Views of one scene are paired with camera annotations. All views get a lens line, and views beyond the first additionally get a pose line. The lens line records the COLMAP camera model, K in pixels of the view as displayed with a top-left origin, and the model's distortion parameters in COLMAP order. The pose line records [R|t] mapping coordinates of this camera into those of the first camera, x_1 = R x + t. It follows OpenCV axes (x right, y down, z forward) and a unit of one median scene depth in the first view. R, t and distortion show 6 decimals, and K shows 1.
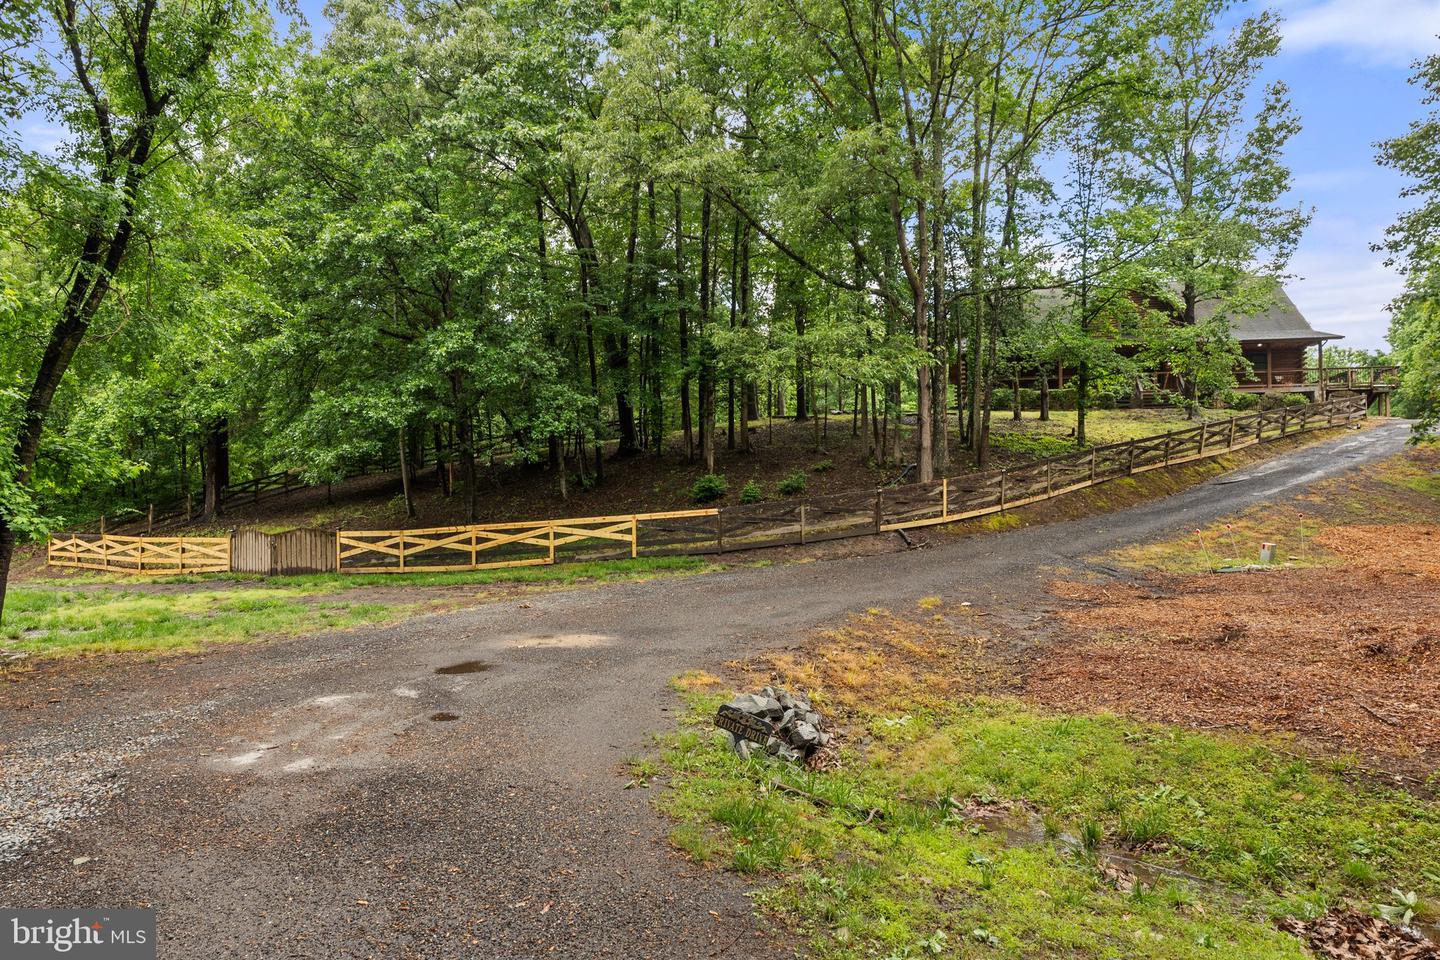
lens RADIAL K [[825.1, 0, 723.2], [0, 825.1, 468.3], [0, 0, 1]] dist [-0.008196, -0.001374]
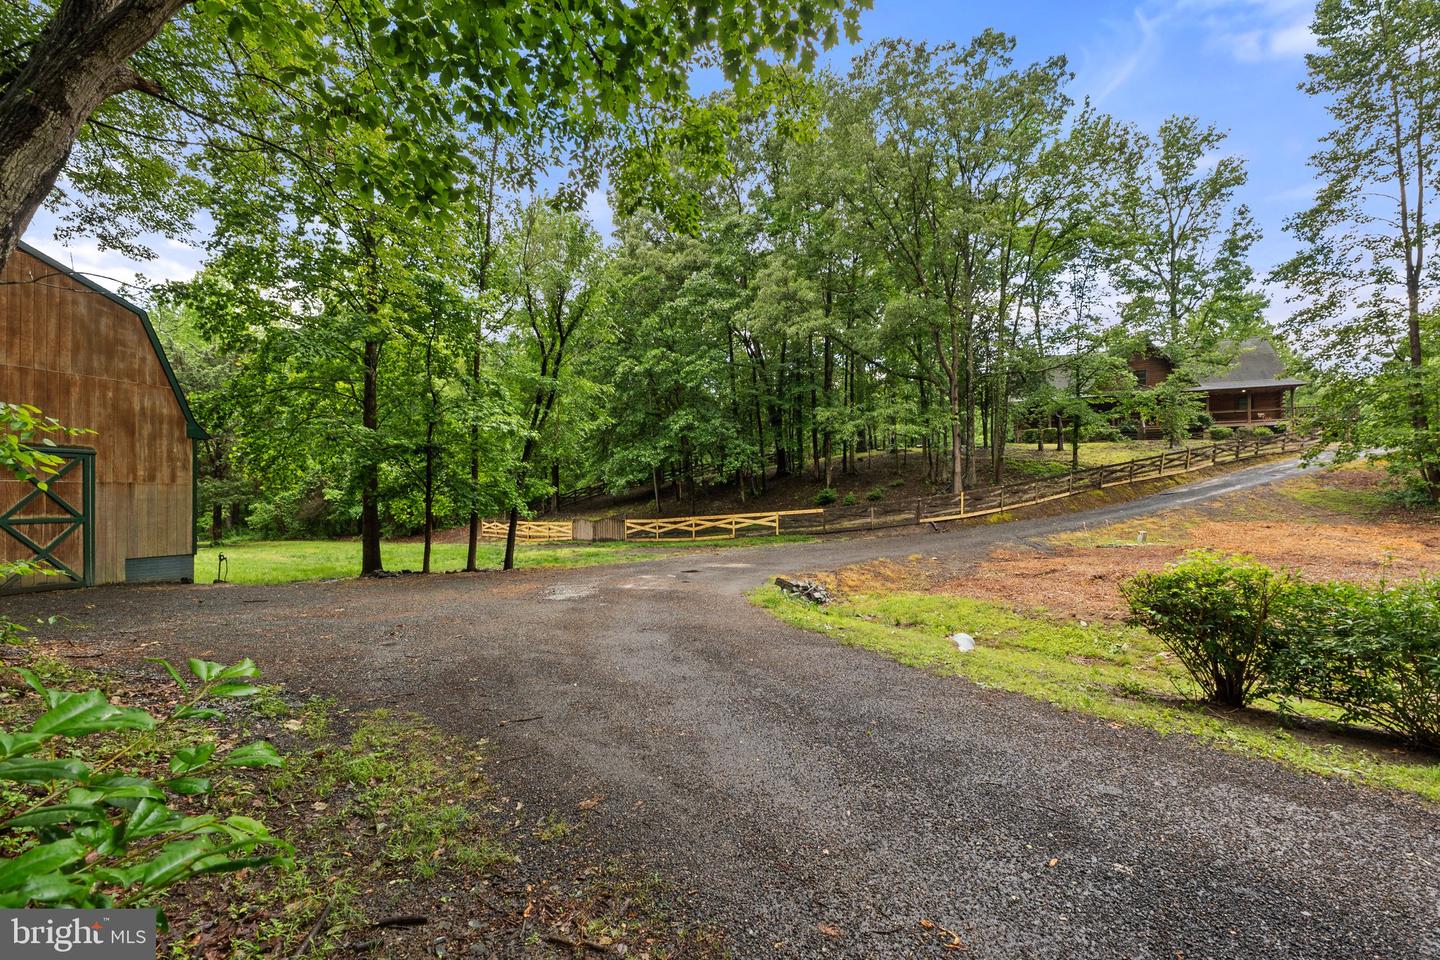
lens RADIAL K [[595.0, 0, 722.6], [0, 595.0, 487.9], [0, 0, 1]] dist [-0.014223, -0.000062]
pose [[0.970752, -0.002627, -0.240071, 0.086239], [0.006416, 0.999867, 0.015003, -0.016994], [0.239999, -0.016104, 0.970639, -0.294727]]
